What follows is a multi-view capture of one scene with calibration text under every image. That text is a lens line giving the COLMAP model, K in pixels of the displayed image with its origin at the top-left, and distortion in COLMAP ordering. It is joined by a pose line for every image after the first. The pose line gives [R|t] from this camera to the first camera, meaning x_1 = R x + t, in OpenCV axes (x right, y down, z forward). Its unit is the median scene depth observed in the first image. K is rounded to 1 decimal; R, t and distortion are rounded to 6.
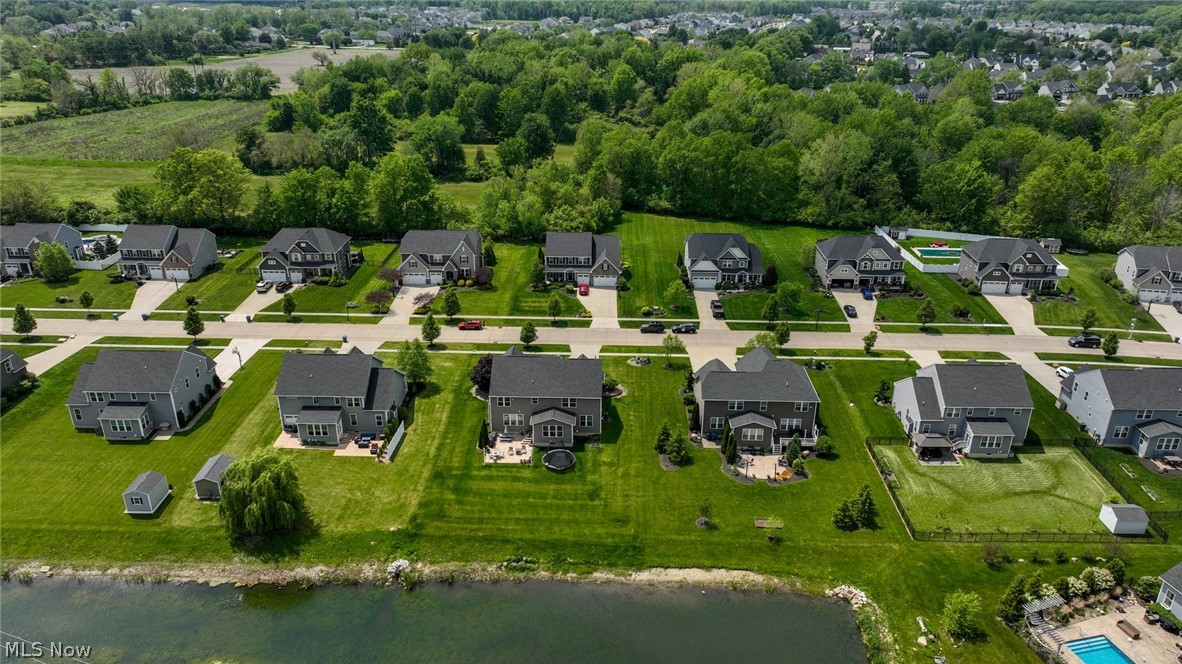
lens RADIAL K [[824.0, 0, 591.0], [0, 824.0, 332.0], [0, 0, 1]] dist [0.007403, 0.000814]
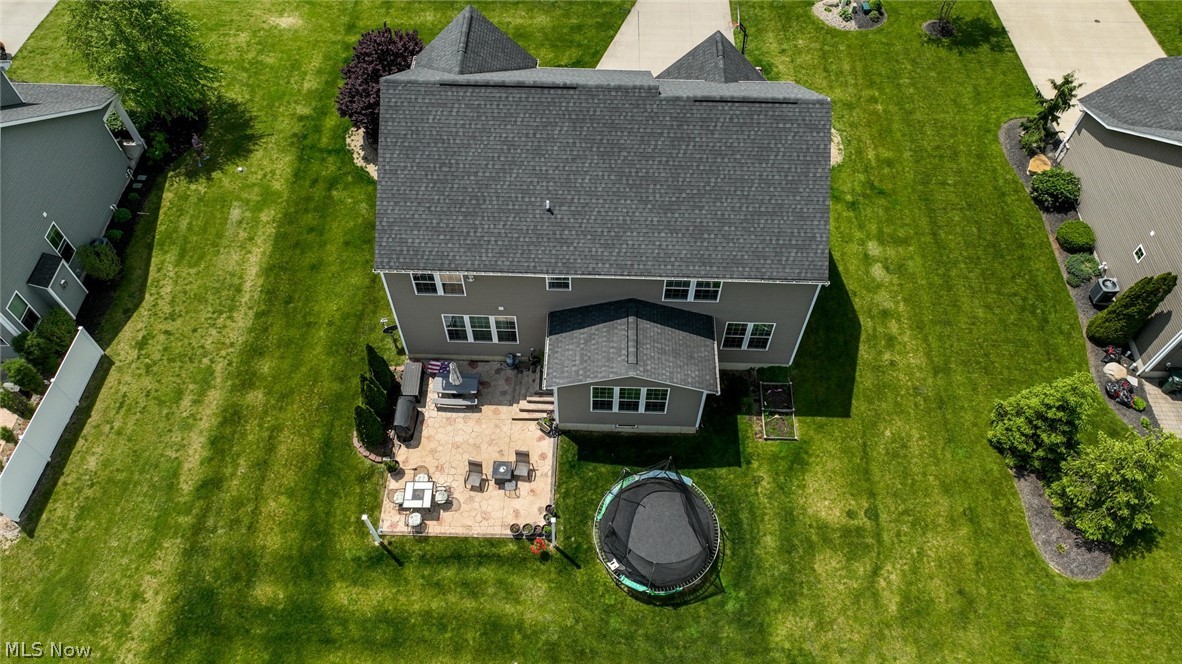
lens RADIAL K [[824.0, 0, 591.0], [0, 824.0, 332.0], [0, 0, 1]] dist [0.007403, 0.000814]
pose [[0.999978, 0.005534, -0.003701, -0.057805], [-0.002773, 0.851609, 0.524170, -0.037164], [0.006052, -0.524148, 0.851605, 0.783624]]
